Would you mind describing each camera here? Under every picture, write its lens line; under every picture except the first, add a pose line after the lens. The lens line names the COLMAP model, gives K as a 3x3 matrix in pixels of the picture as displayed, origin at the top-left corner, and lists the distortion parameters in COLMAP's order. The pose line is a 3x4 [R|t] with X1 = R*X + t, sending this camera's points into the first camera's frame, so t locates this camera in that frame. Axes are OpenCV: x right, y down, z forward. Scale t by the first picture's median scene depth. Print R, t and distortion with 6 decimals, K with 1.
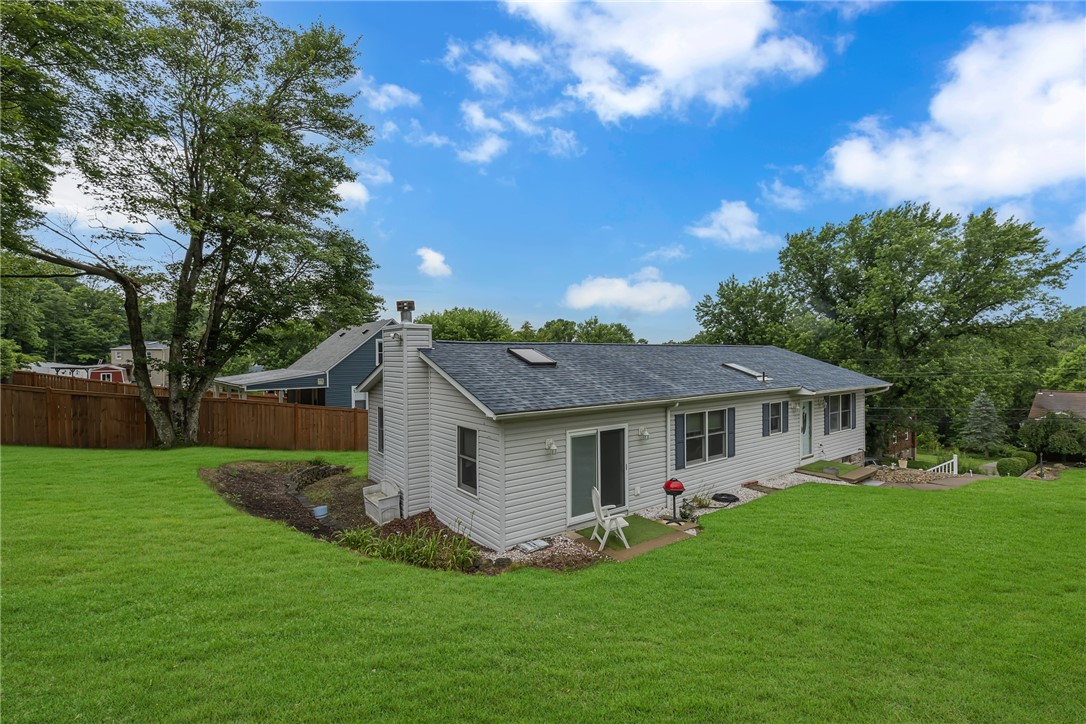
lens RADIAL K [[502.9, 0, 550.3], [0, 502.9, 359.2], [0, 0, 1]] dist [0.019080, -0.000321]
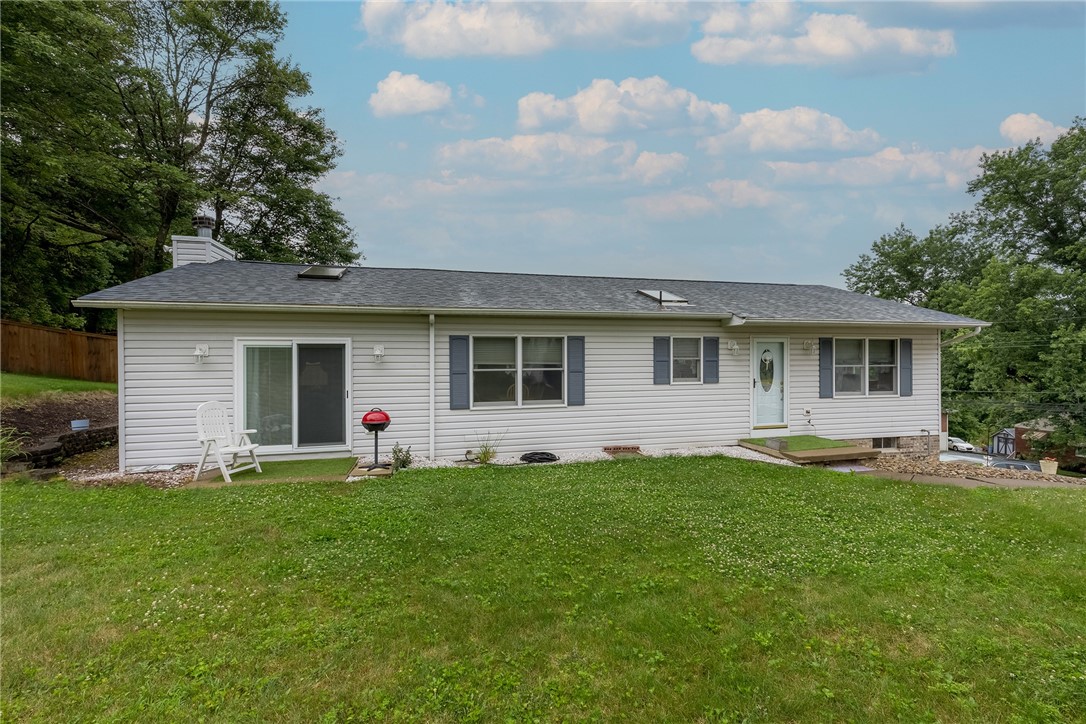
lens RADIAL K [[502.9, 0, 542.4], [0, 502.9, 356.9], [0, 0, 1]] dist [0.019080, -0.000321]
pose [[0.916399, 0.001158, -0.400264, 0.515544], [-0.005194, 0.999946, -0.008997, 0.114152], [0.400232, 0.010324, 0.916356, 0.291485]]
